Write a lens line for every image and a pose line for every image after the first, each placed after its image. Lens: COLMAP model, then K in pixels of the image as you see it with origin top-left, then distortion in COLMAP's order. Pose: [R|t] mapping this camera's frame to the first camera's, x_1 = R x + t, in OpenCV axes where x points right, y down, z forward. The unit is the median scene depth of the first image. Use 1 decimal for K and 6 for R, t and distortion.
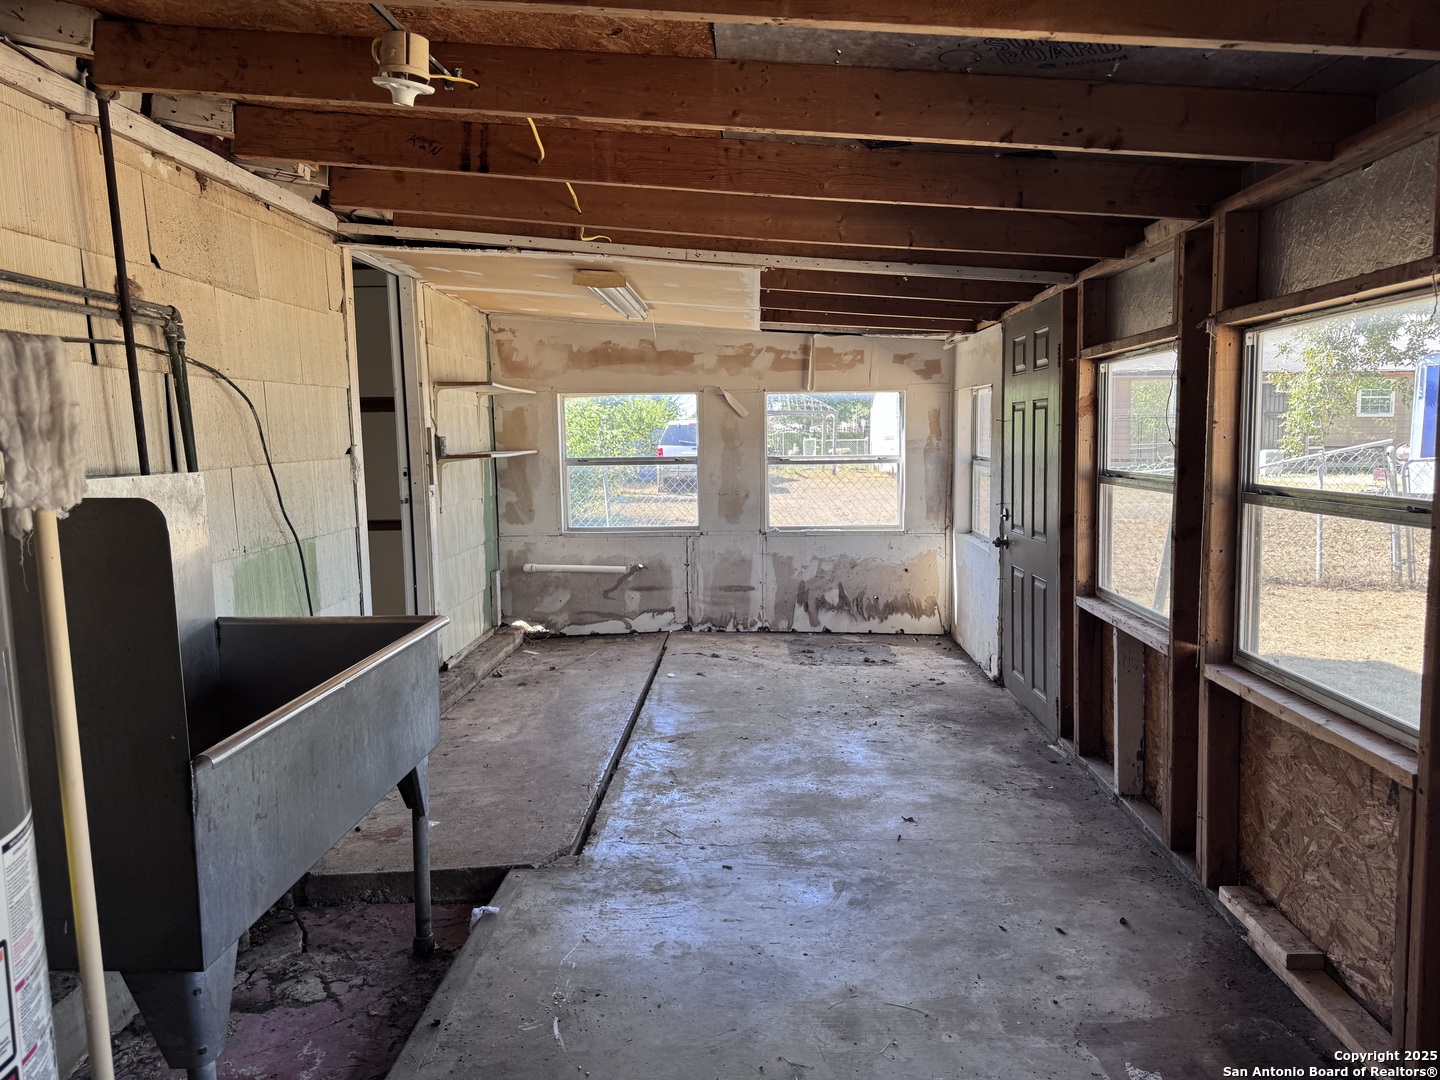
lens RADIAL K [[1029.1, 0, 722.5], [0, 1029.1, 546.9], [0, 0, 1]] dist [0.002412, 0.005637]
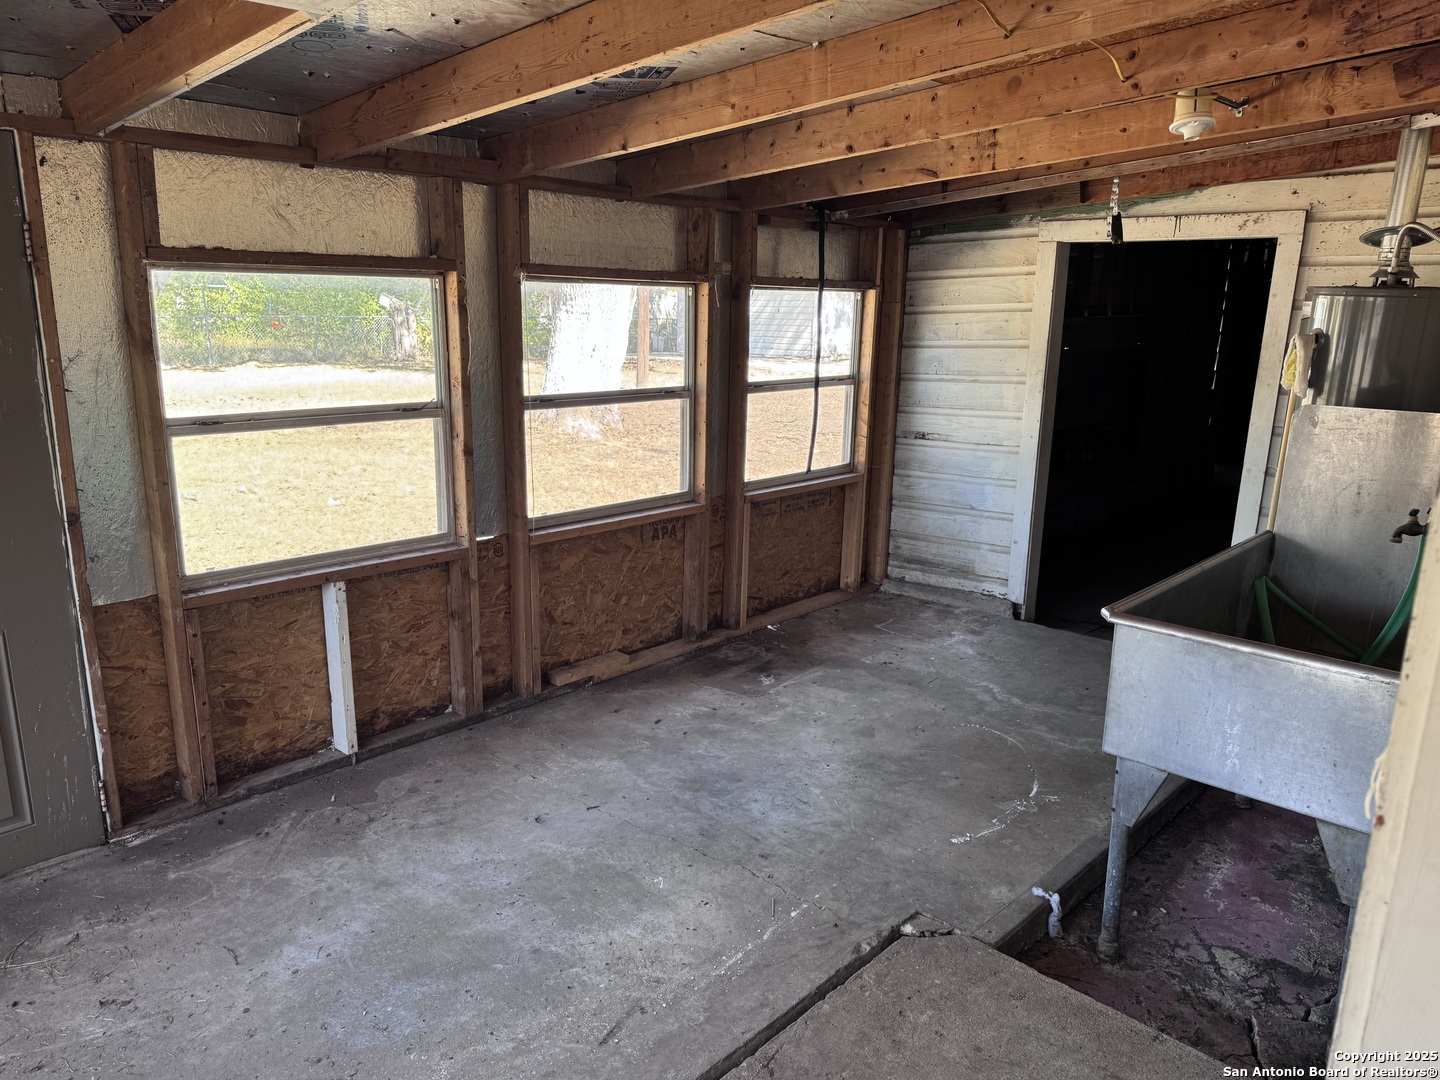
lens RADIAL K [[1021.3, 0, 728.4], [0, 1021.3, 543.0], [0, 0, 1]] dist [0.049504, -0.055729]
pose [[-0.755671, -0.156104, 0.636076, -0.624451], [0.066980, 0.947669, 0.312148, -0.299358], [-0.651517, 0.278486, -0.705671, 1.964910]]
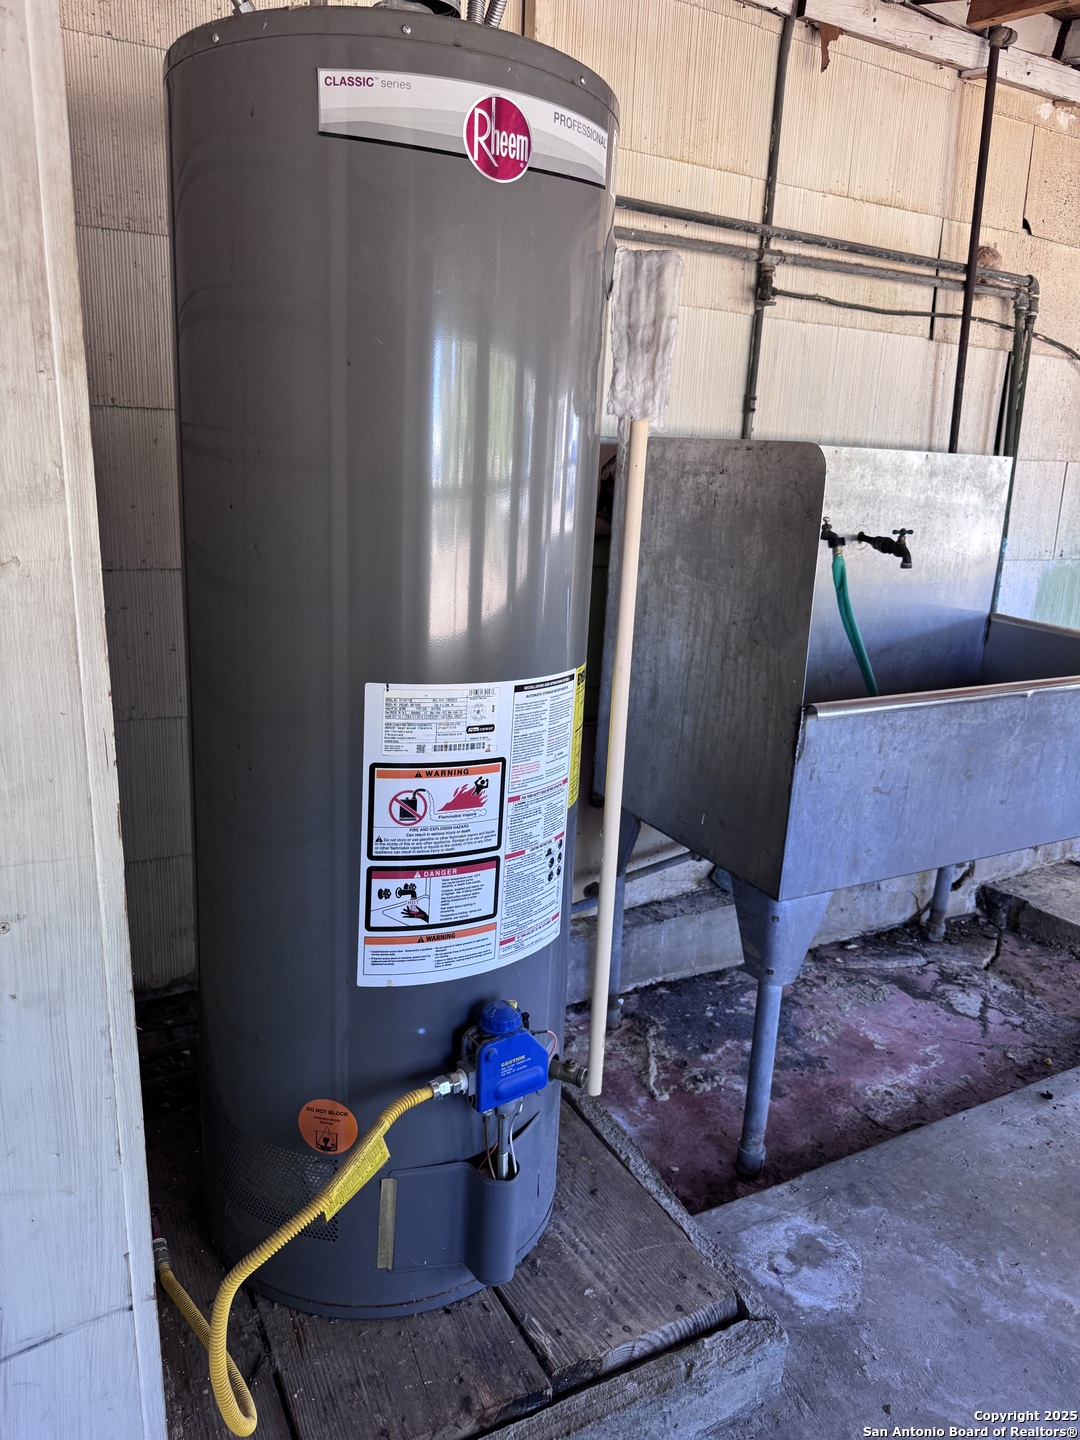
lens RADIAL K [[1021.3, 0, 543.8], [0, 1021.3, 726.0], [0, 0, 1]] dist [0.049504, -0.055729]
pose [[0.515069, 0.265617, -0.814955, 0.122734], [-0.150526, 0.964028, 0.219069, 0.024535], [0.843828, 0.009836, 0.536524, 0.140962]]
